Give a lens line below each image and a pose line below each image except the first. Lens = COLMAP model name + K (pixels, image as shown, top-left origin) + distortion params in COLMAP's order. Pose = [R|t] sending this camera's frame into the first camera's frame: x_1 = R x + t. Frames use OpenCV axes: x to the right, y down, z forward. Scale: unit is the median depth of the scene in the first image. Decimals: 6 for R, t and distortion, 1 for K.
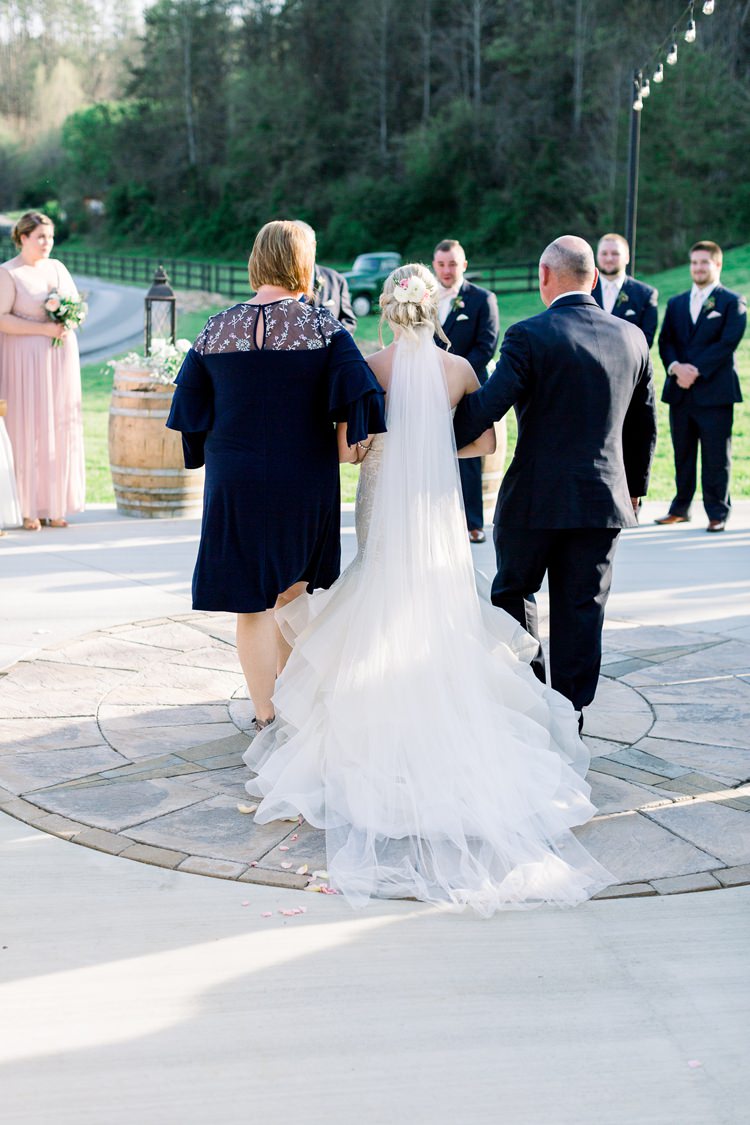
lens RADIAL K [[1632.6, 0, 375.0], [0, 1632.6, 562.5], [0, 0, 1]] dist [0.028504, 0.047643]
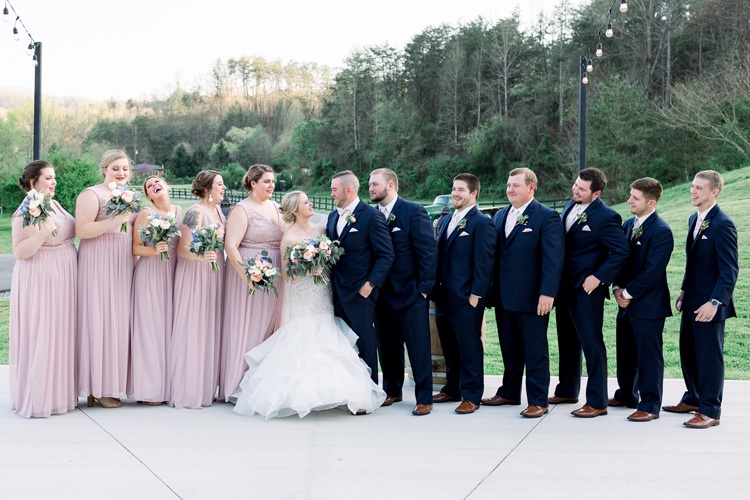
lens RADIAL K [[849.9, 0, 332.7], [0, 849.9, 193.6], [0, 0, 1]] dist [0.000536, 0.024903]
pose [[0.989322, 0.003675, -0.145701, 0.008011], [-0.031119, 0.981956, -0.186530, -0.006631], [0.142387, 0.189073, 0.971585, 0.040997]]
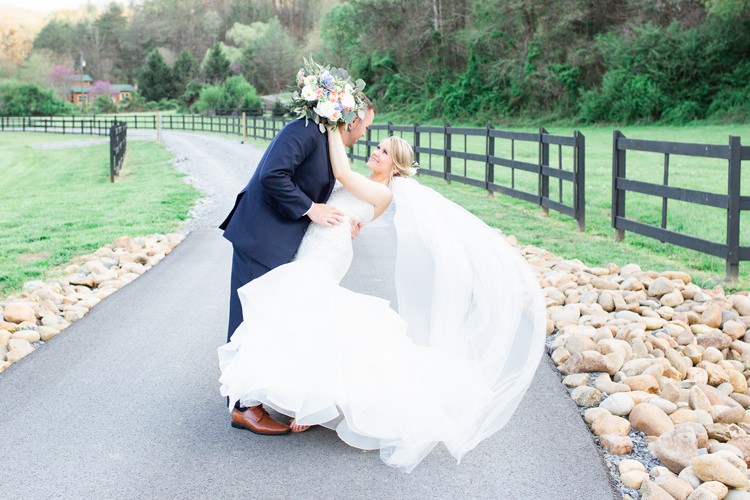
lens RADIAL K [[849.9, 0, 332.7], [0, 849.9, 193.6], [0, 0, 1]] dist [0.000536, 0.024903]
pose [[0.978820, -0.004958, -0.204665, -0.075641], [-0.016683, 0.994450, -0.103879, -0.101428], [0.204044, 0.105093, 0.973304, 0.553025]]
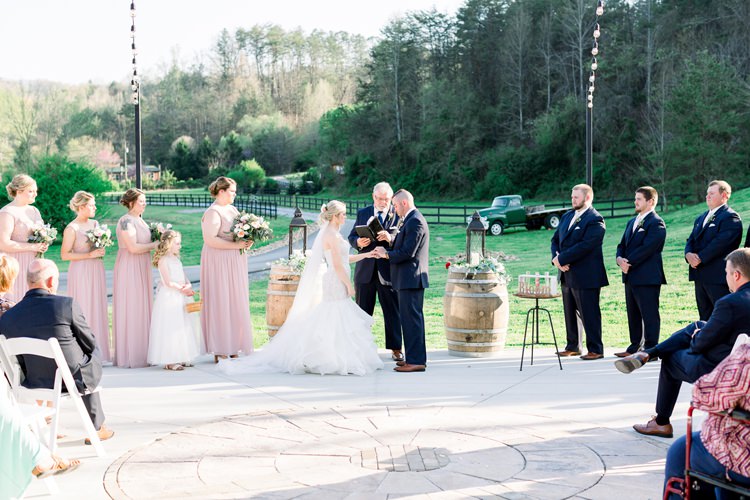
lens RADIAL K [[1088.4, 0, 375.0], [0, 1088.4, 250.0], [0, 0, 1]] dist [0.028504, 0.047643]
pose [[0.989764, -0.012264, -0.142189, 0.013802], [-0.007389, 0.990561, -0.136875, 0.002155], [0.142525, 0.136525, 0.980330, -0.010871]]
